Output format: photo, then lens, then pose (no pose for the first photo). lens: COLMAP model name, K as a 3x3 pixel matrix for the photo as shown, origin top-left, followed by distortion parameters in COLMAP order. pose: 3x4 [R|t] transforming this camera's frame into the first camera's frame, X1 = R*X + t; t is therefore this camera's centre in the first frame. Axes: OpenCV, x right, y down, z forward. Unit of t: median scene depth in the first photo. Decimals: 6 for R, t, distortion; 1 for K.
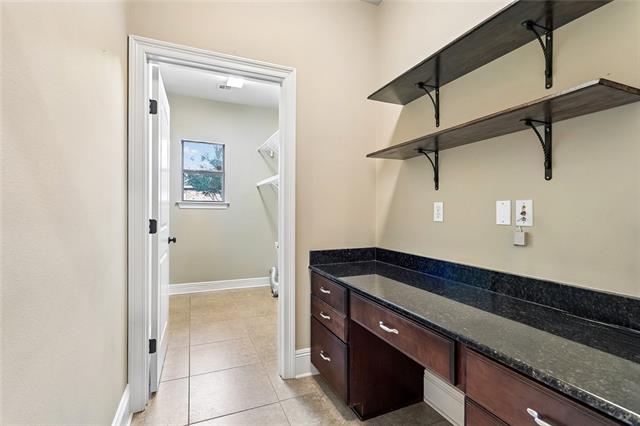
lens RADIAL K [[304.7, 0, 319.0], [0, 304.7, 215.7], [0, 0, 1]] dist [0.002987, 0.000176]
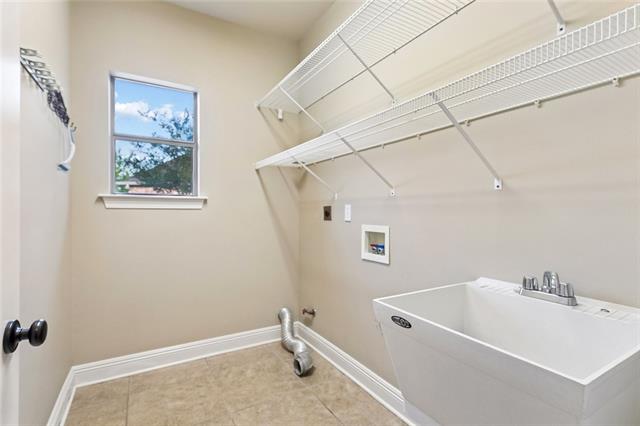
lens RADIAL K [[304.7, 0, 319.0], [0, 304.7, 215.7], [0, 0, 1]] dist [0.002987, 0.000176]
pose [[0.991261, -0.007156, 0.131717, -0.162884], [0.007308, 0.999973, -0.000668, -0.008092], [-0.131709, 0.001625, 0.991287, 0.421522]]
